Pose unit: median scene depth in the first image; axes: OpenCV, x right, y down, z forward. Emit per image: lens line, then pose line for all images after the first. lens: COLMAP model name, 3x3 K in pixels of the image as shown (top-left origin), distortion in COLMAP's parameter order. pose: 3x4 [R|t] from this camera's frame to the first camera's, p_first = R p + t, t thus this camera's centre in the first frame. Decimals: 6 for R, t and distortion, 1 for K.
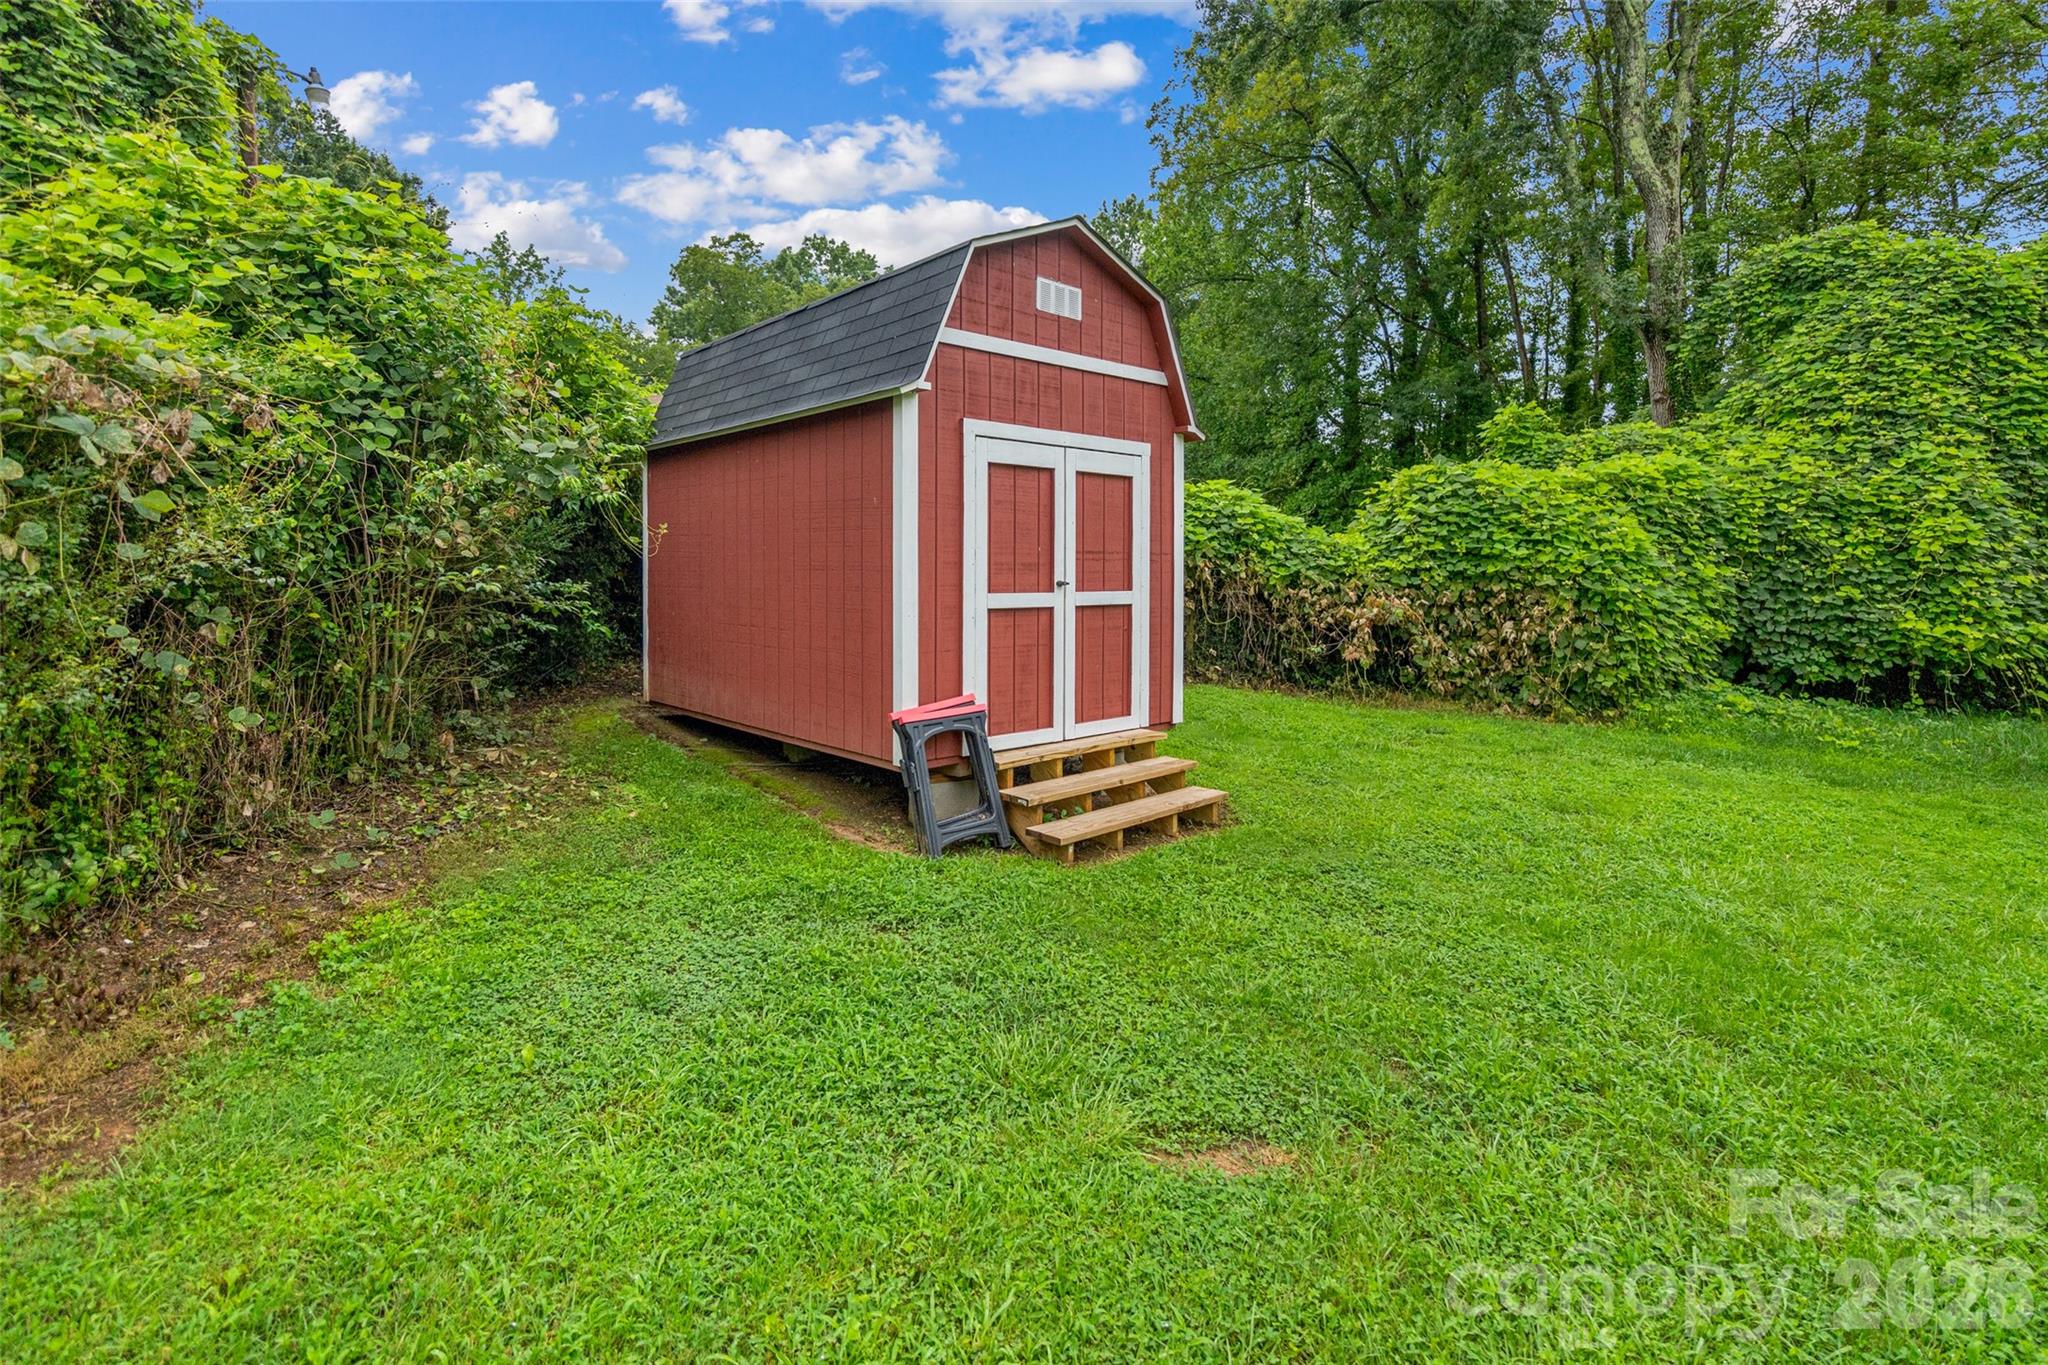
lens RADIAL K [[976.1, 0, 1004.2], [0, 976.1, 578.8], [0, 0, 1]] dist [-0.005717, -0.000414]
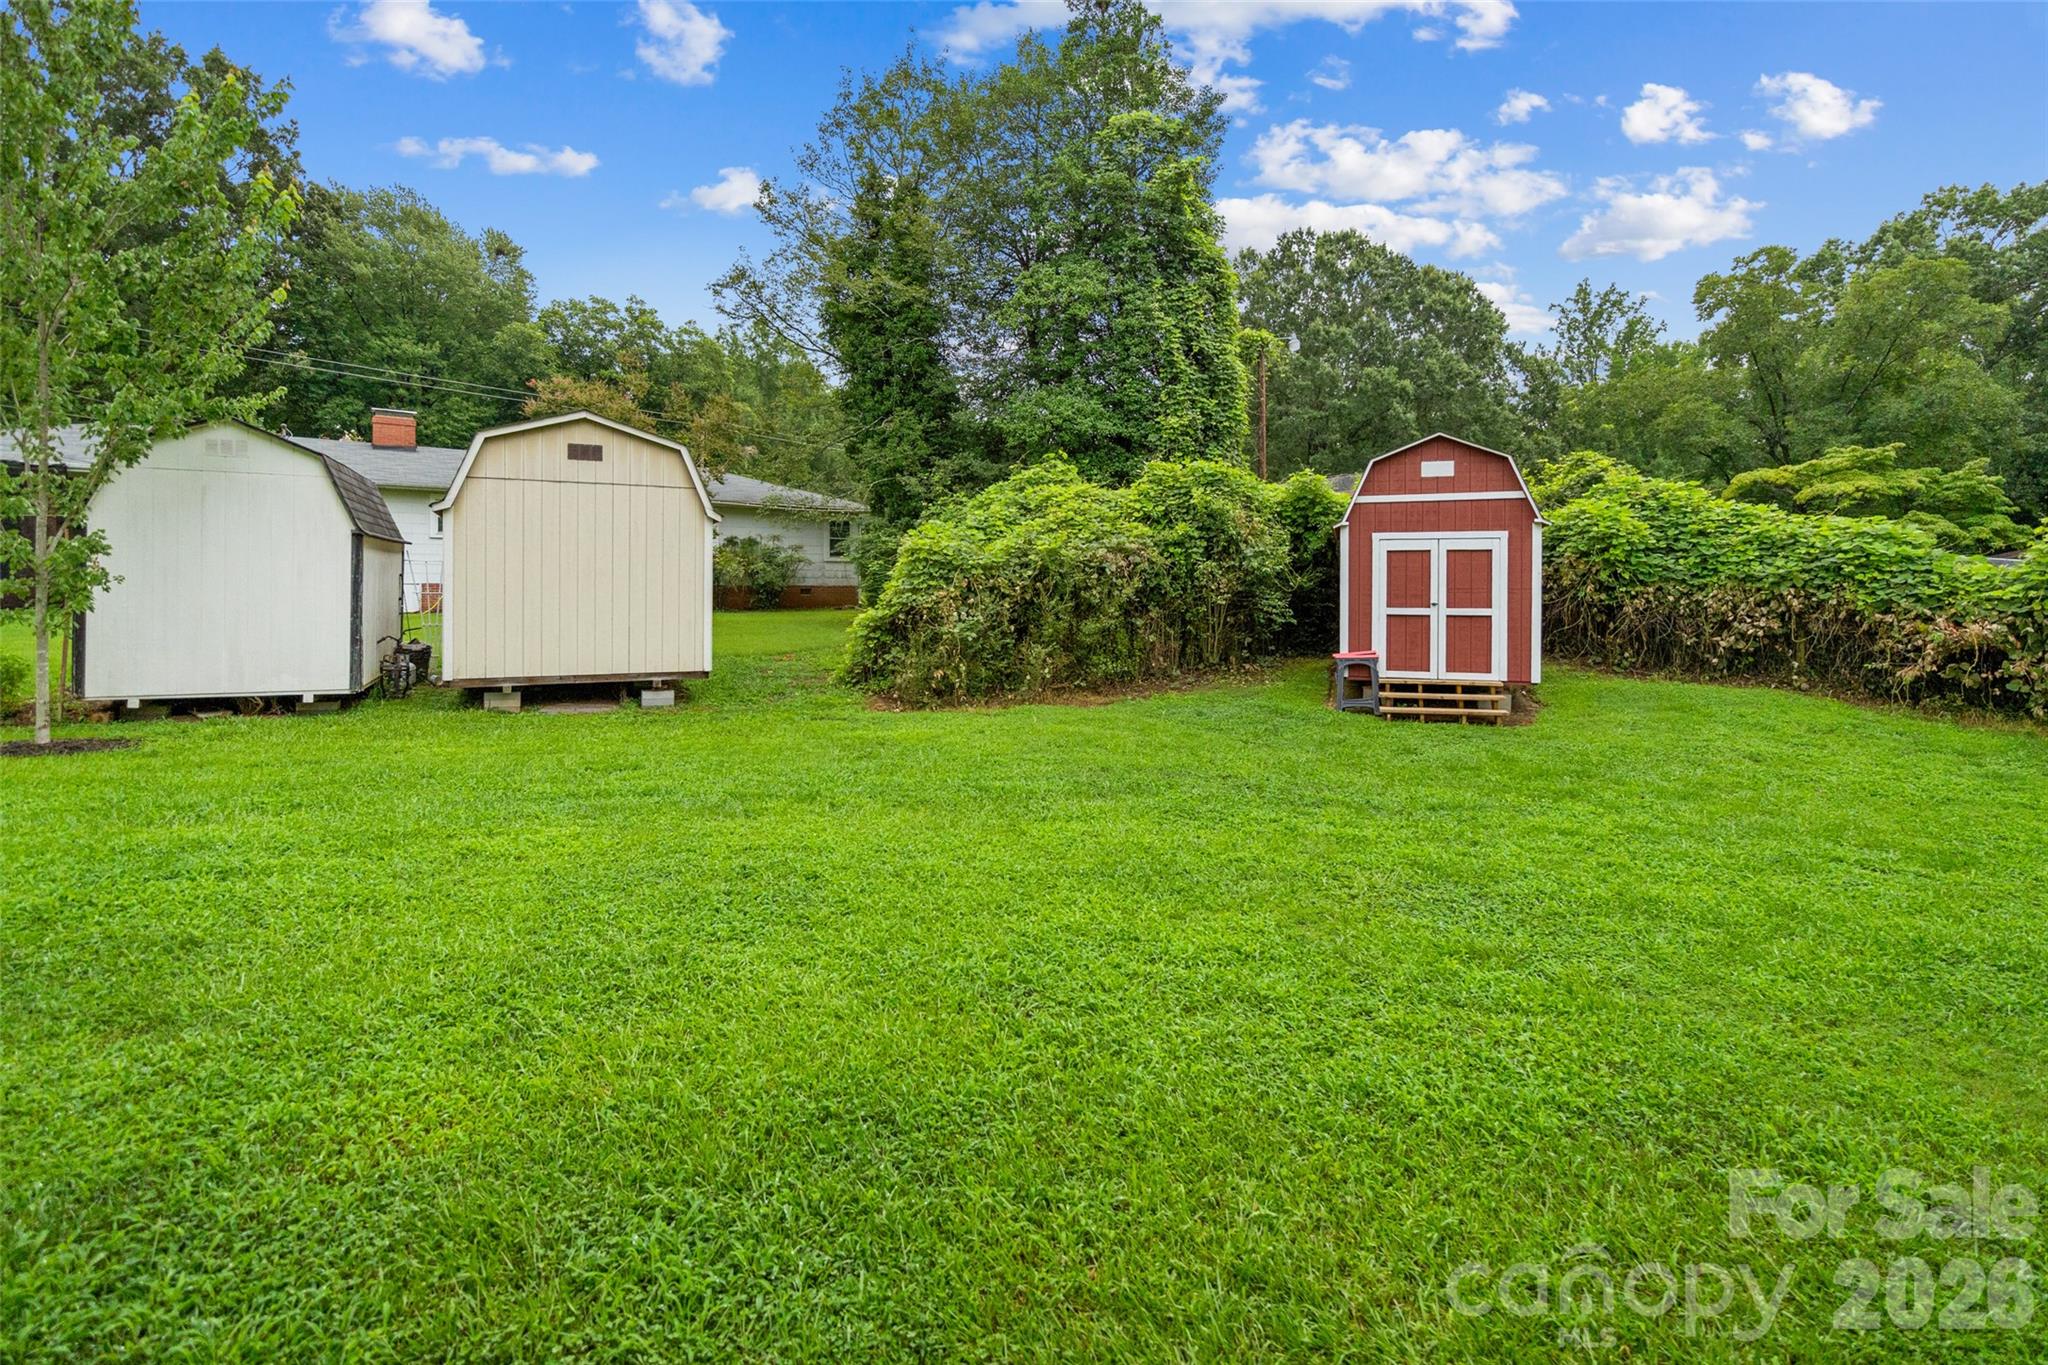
lens RADIAL K [[979.0, 0, 1050.9], [0, 979.0, 585.4], [0, 0, 1]] dist [-0.003884, -0.000231]
pose [[0.509977, -0.002340, -0.860185, 1.343493], [-0.008512, 0.999934, -0.007766, -0.010955], [0.860146, 0.011282, 0.509923, -0.737060]]
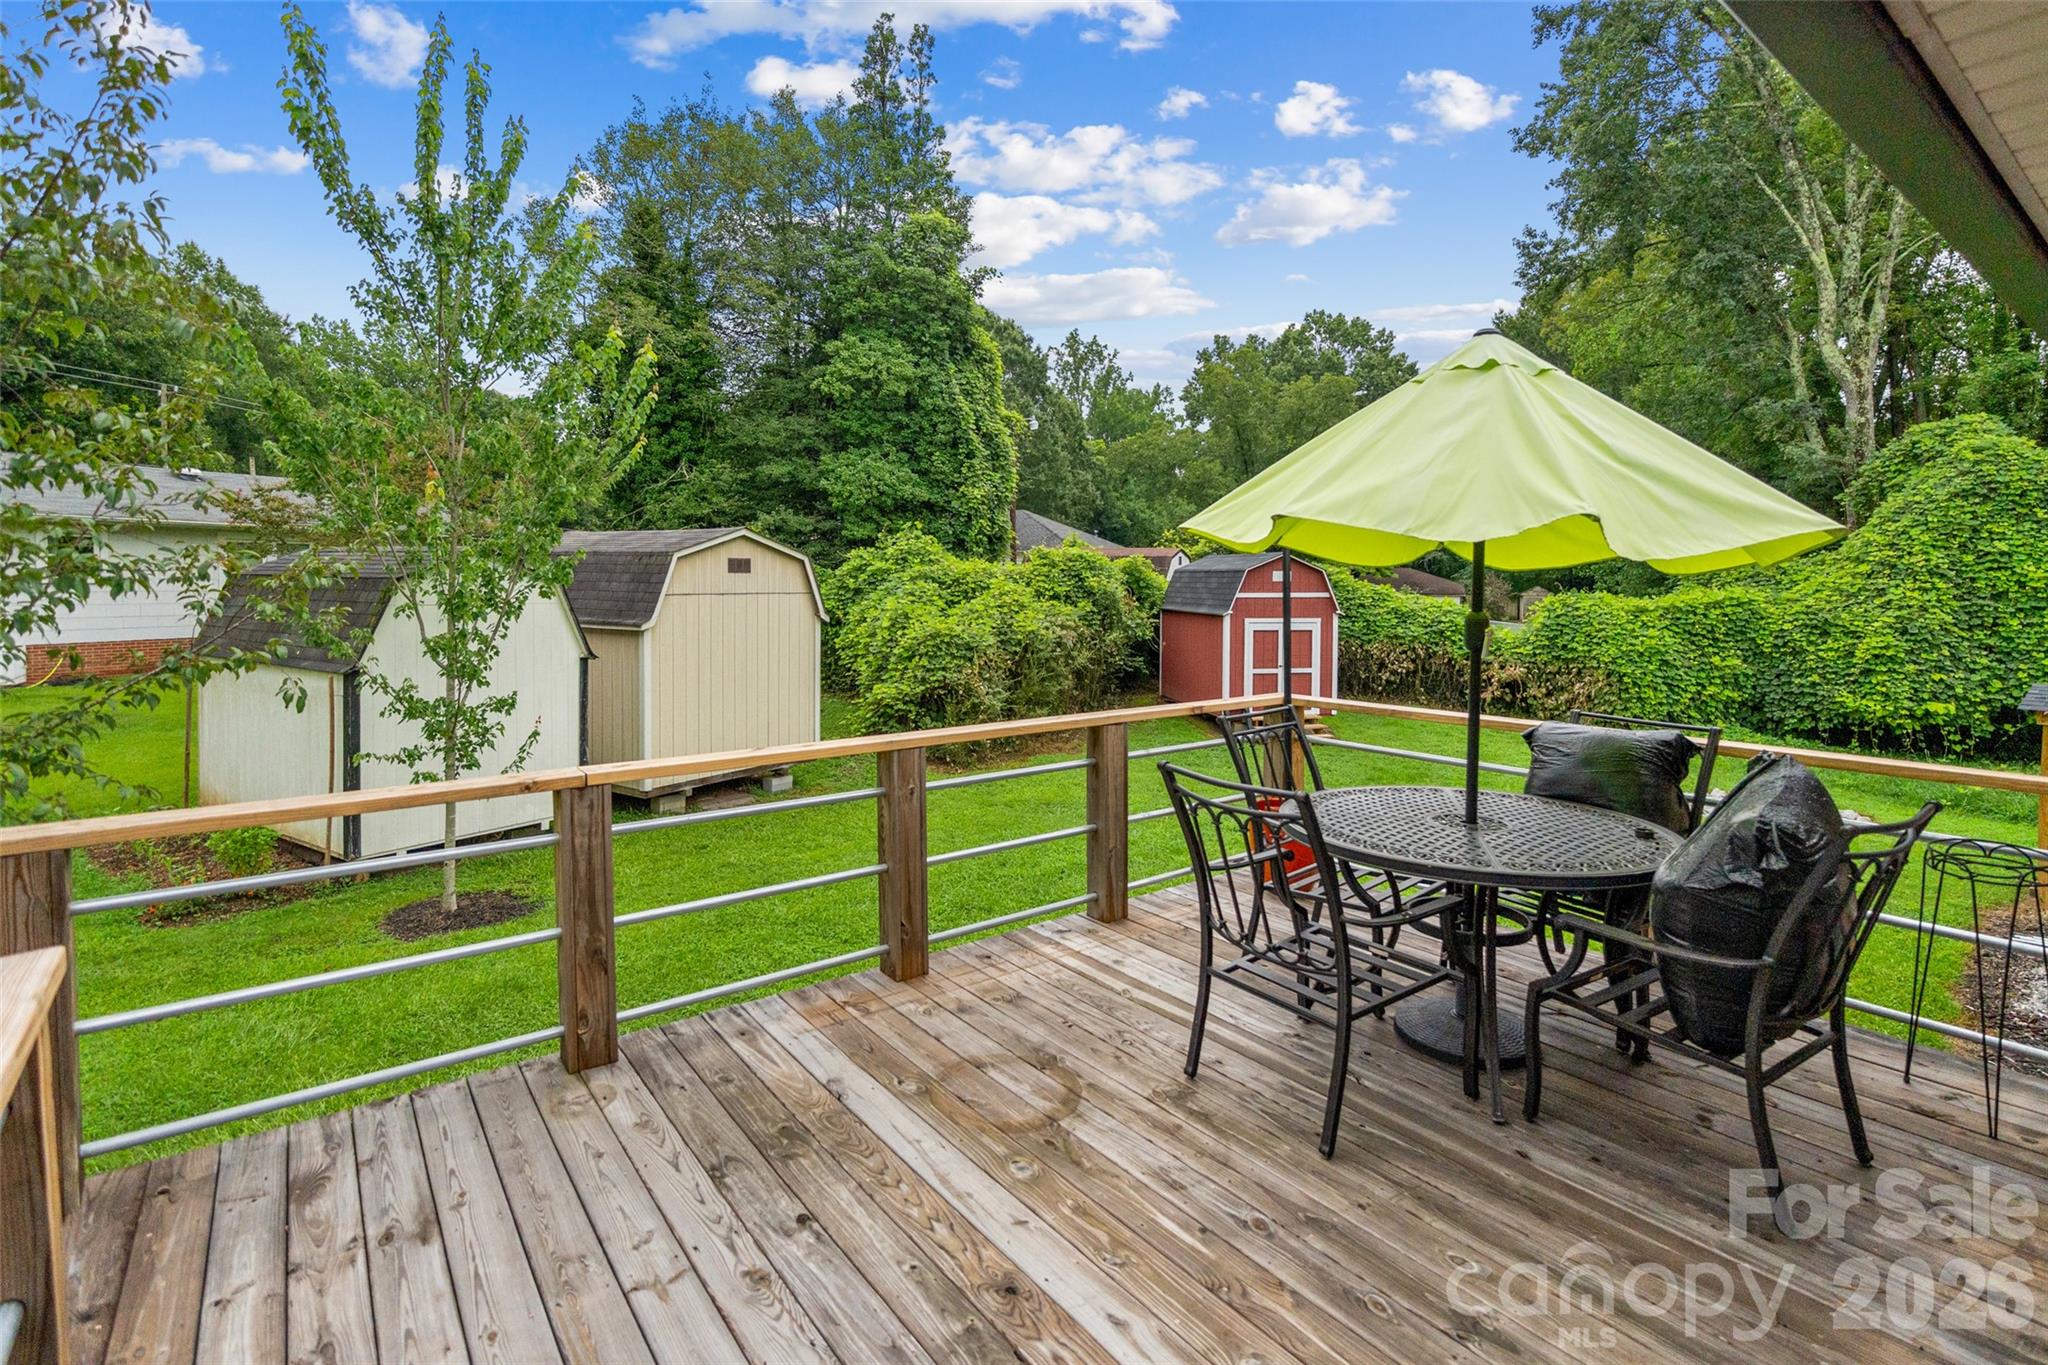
lens RADIAL K [[992.2, 0, 1050.1], [0, 992.2, 585.1], [0, 0, 1]] dist [-0.007083, 0.001749]
pose [[0.885477, 0.014017, -0.464472, 0.824071], [-0.013139, 0.999901, 0.005128, -0.245875], [0.464498, 0.001562, 0.885573, -2.050818]]
